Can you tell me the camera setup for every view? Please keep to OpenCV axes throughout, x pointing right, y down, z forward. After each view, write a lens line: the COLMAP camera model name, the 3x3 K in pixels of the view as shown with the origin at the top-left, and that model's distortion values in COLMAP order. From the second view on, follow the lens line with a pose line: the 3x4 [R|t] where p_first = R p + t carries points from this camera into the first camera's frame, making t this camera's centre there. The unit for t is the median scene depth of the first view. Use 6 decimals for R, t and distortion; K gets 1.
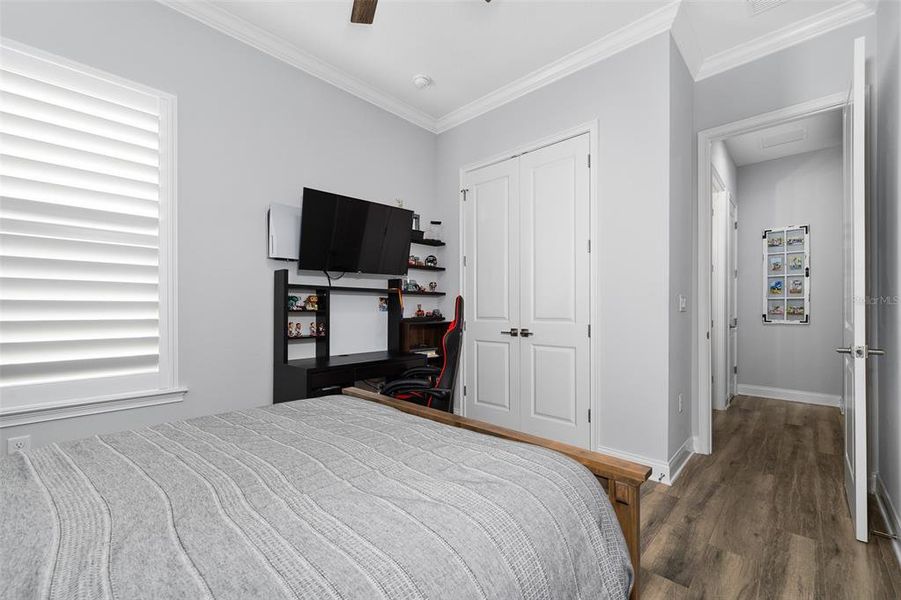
lens RADIAL K [[379.4, 0, 450.5], [0, 379.4, 300.0], [0, 0, 1]] dist [-0.000265, 0.000092]
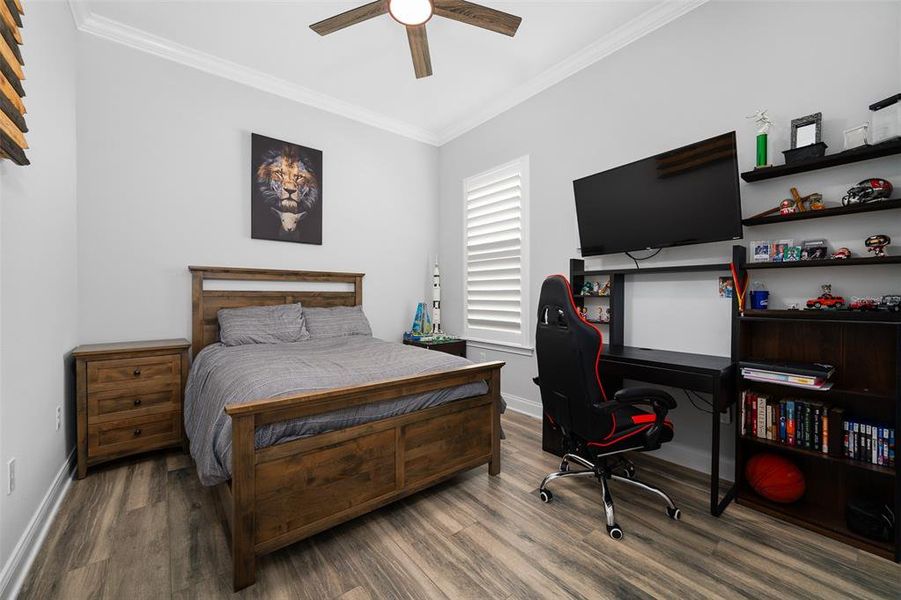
lens RADIAL K [[356.5, 0, 450.1], [0, 356.5, 302.0], [0, 0, 1]] dist [0.000711, 0.000049]
pose [[-0.143952, 0.009113, -0.989543, 0.516389], [0.014265, 0.999873, 0.007133, 0.026313], [0.989482, -0.013090, -0.144064, 0.618717]]
